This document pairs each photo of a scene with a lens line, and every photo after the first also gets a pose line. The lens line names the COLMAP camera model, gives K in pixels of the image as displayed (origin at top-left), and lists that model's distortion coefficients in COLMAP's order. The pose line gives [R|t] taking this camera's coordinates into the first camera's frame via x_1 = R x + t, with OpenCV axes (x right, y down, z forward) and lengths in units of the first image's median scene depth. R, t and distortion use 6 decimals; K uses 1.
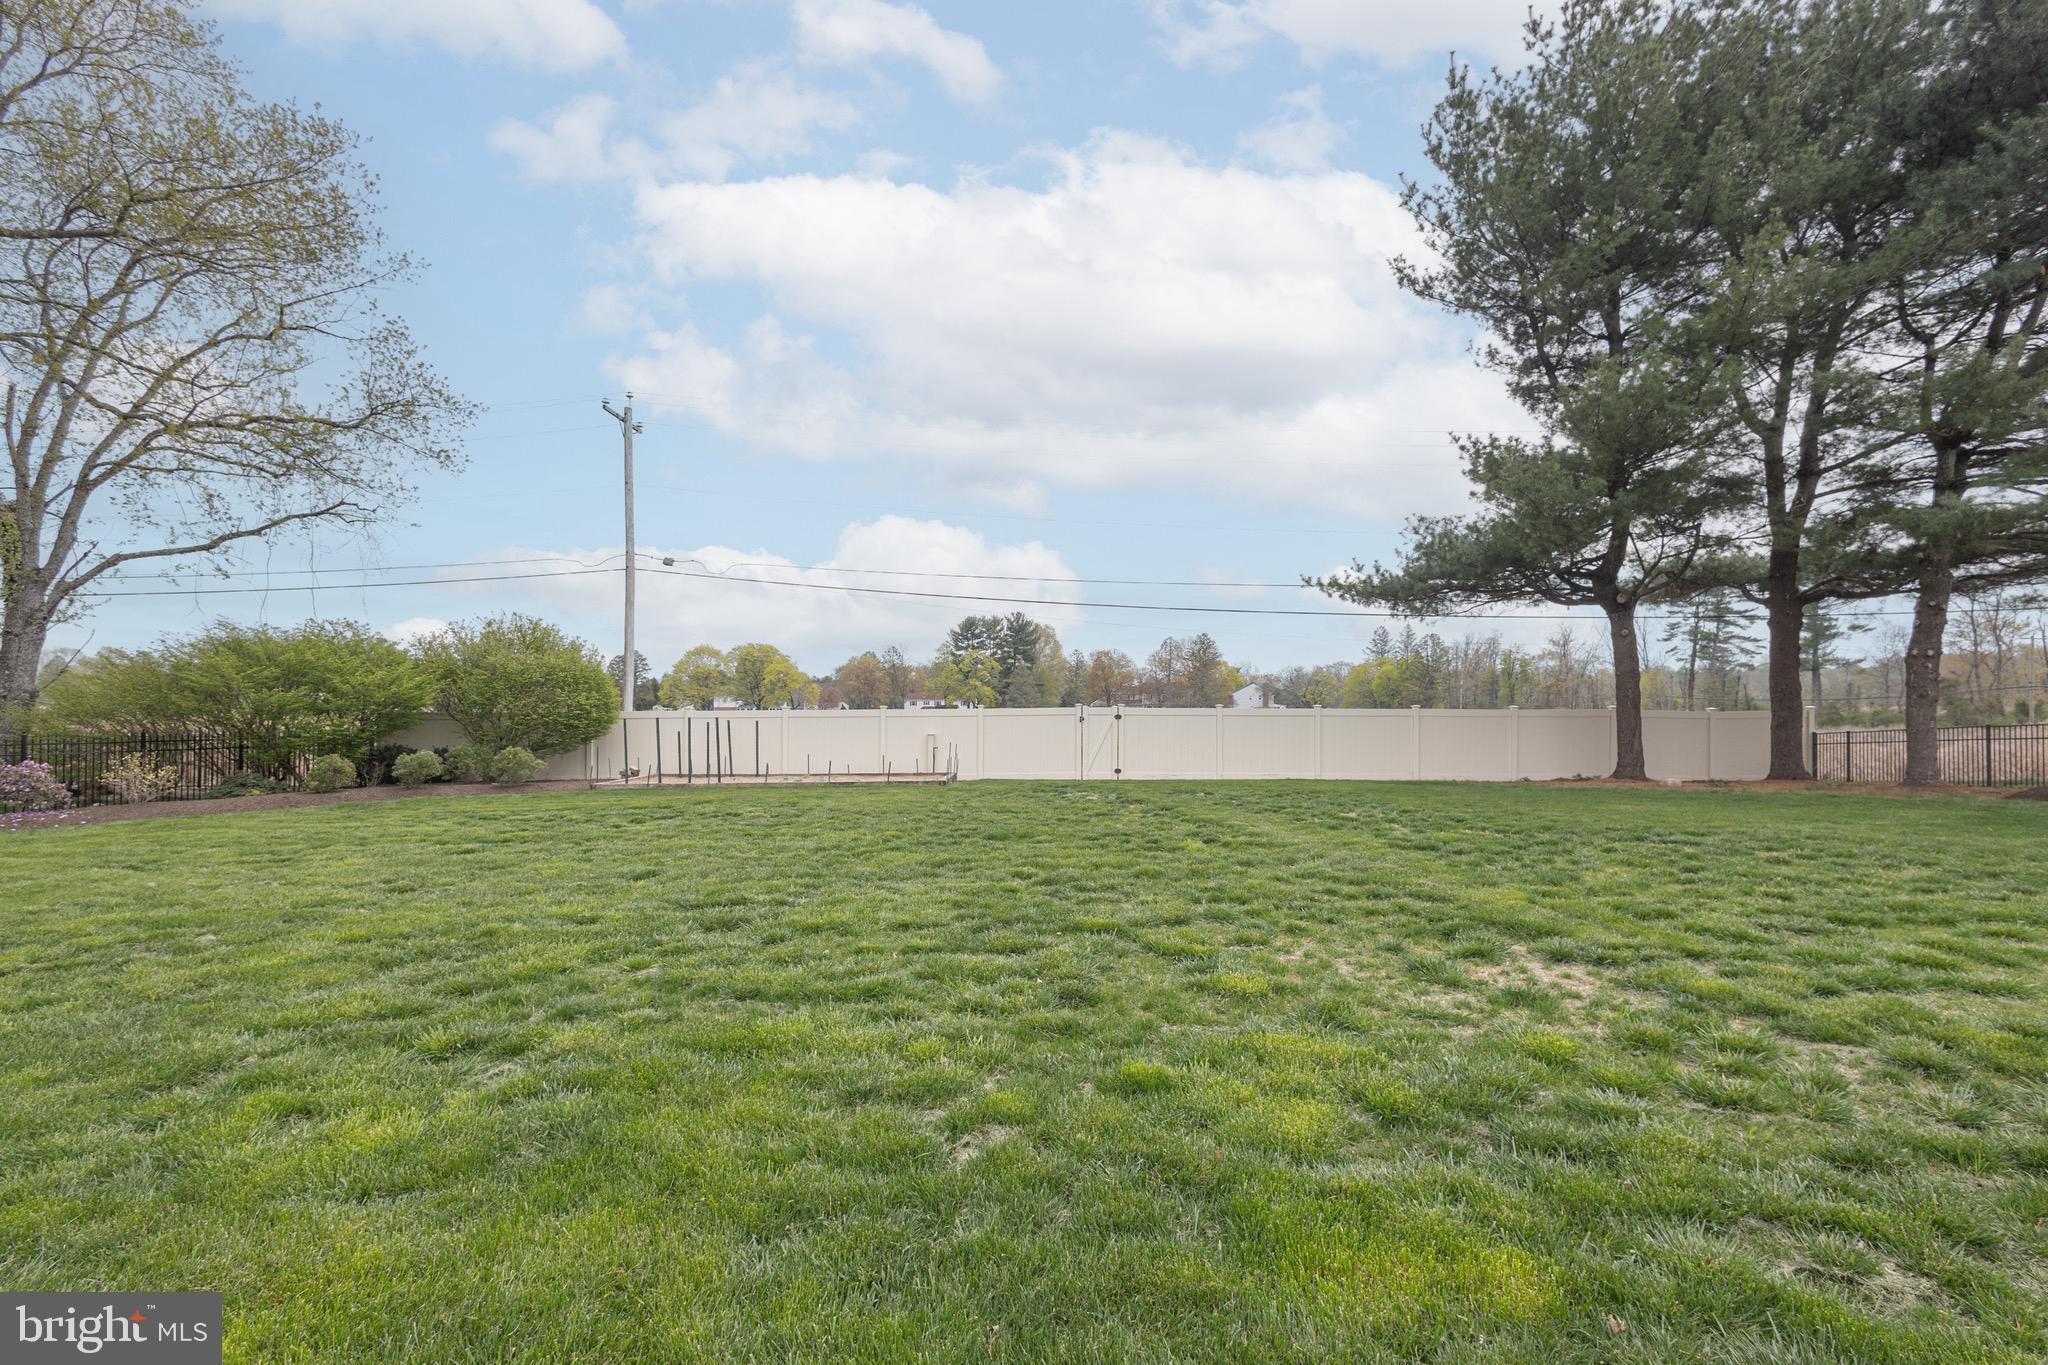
lens RADIAL K [[940.4, 0, 1026.8], [0, 940.4, 690.3], [0, 0, 1]] dist [0.001736, -0.000151]
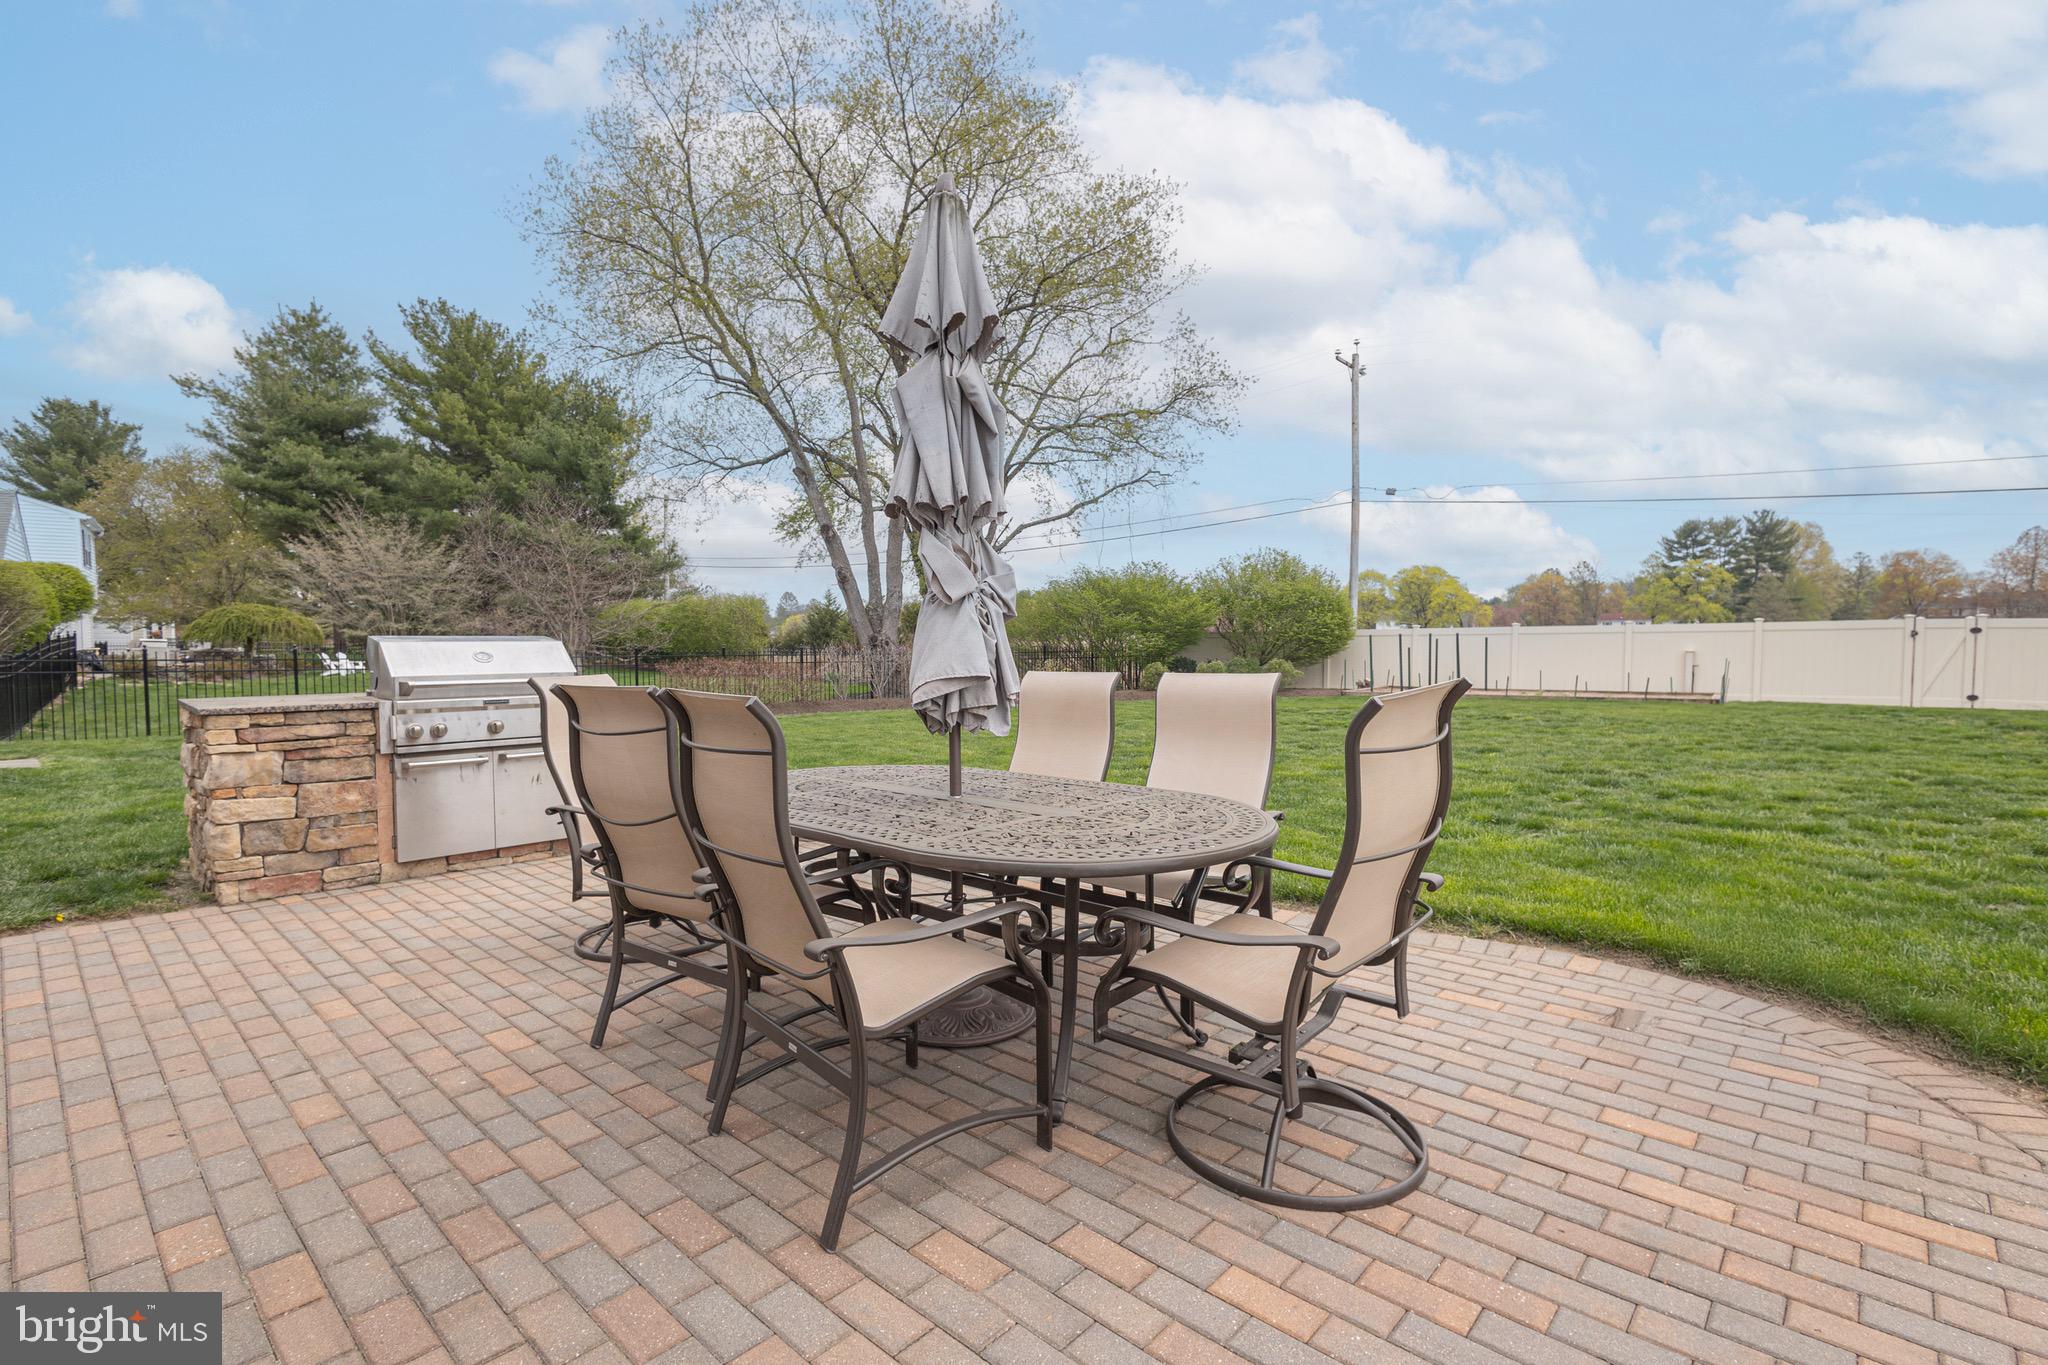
lens RADIAL K [[940.4, 0, 1019.3], [0, 940.4, 680.3], [0, 0, 1]] dist [0.001736, -0.000151]
pose [[0.789084, 0.023076, -0.613852, -0.048620], [0.018516, 0.997947, 0.061316, 0.005762], [0.614007, -0.059749, 0.787036, -0.127951]]
